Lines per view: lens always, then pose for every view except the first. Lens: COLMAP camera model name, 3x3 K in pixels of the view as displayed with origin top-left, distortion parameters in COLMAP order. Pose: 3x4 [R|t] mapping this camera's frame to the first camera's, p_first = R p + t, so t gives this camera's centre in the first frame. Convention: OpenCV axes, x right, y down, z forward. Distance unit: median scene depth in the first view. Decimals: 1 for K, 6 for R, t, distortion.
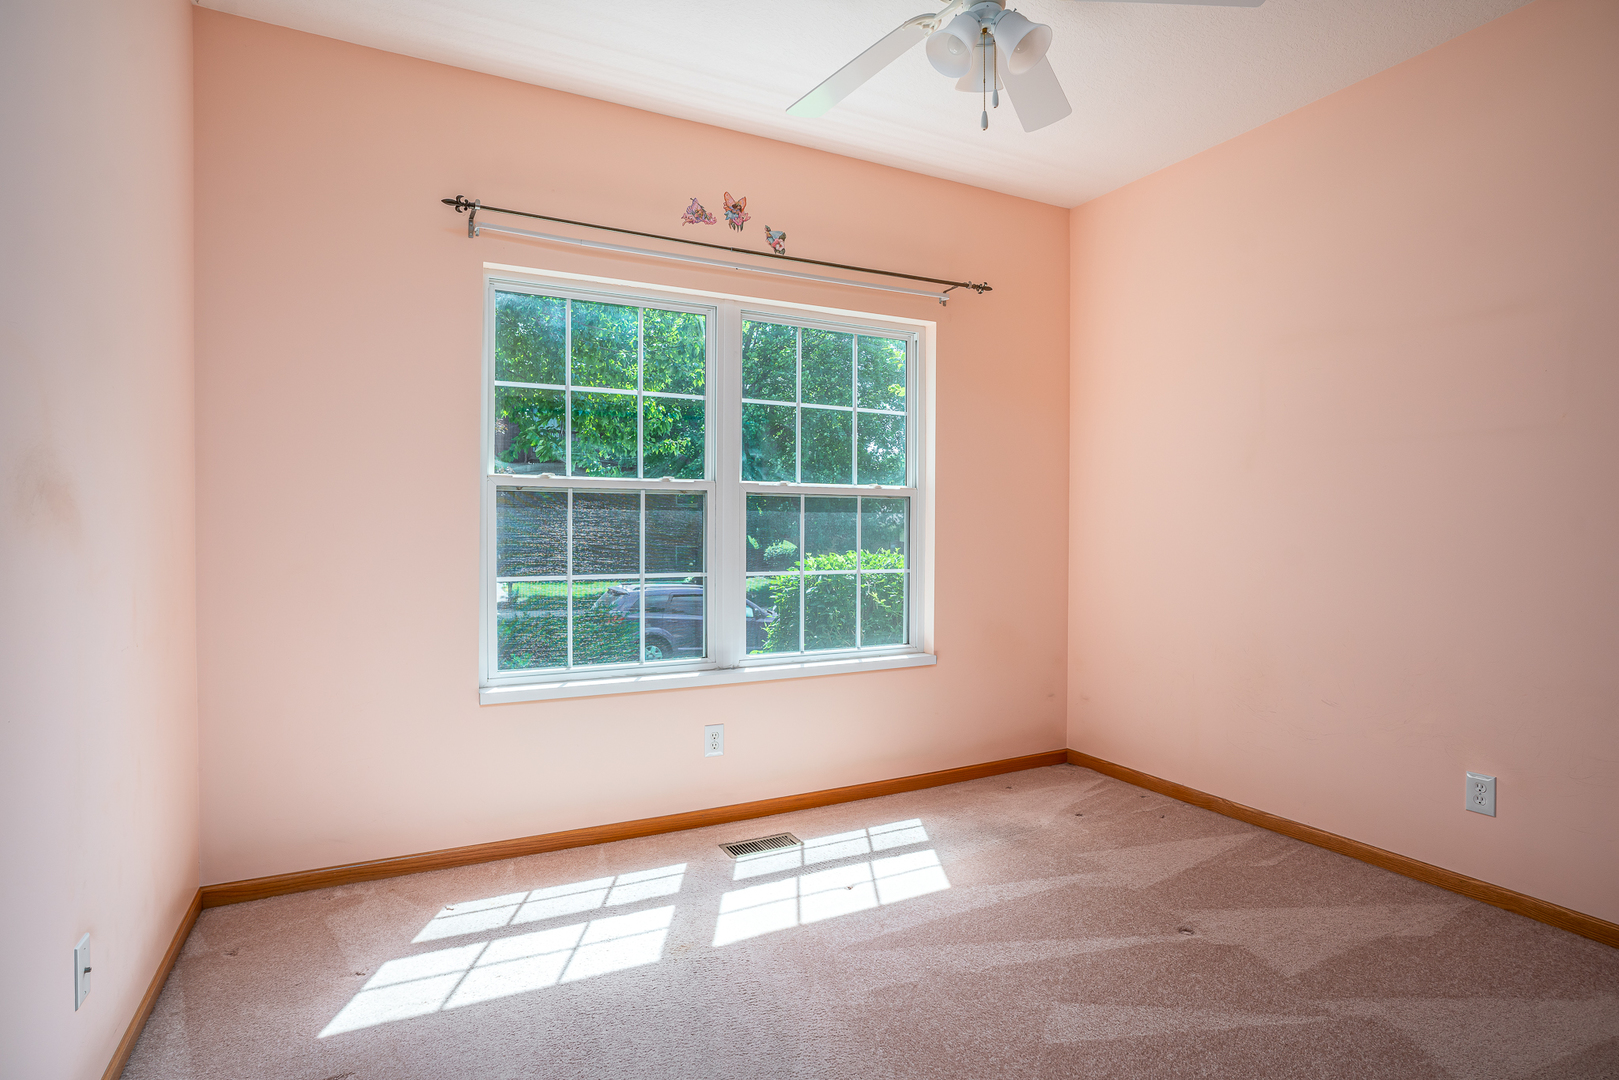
lens RADIAL K [[845.0, 0, 812.6], [0, 845.0, 535.1], [0, 0, 1]] dist [-0.043347, 0.015761]
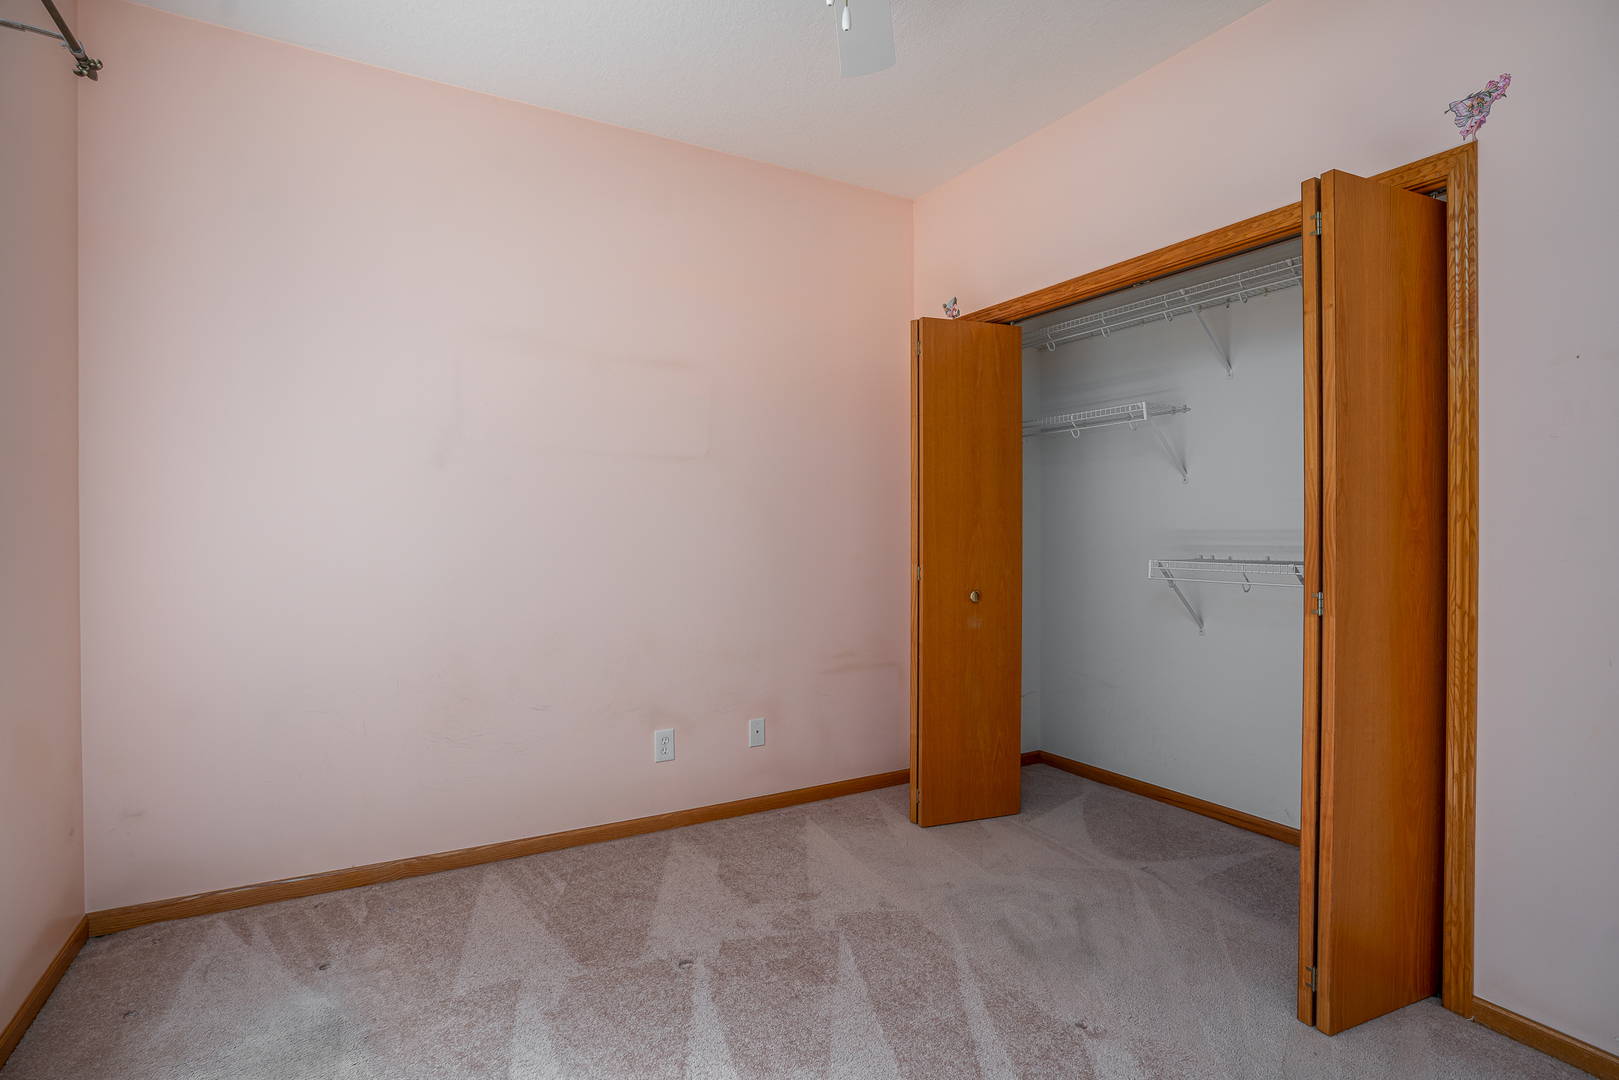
lens RADIAL K [[787.4, 0, 810.8], [0, 787.4, 538.8], [0, 0, 1]] dist [-0.014474, -0.000020]
pose [[-0.050010, -0.002522, 0.998746, -0.345658], [0.005539, 0.999981, 0.002803, -0.007273], [-0.998733, 0.005673, -0.049995, 0.692986]]
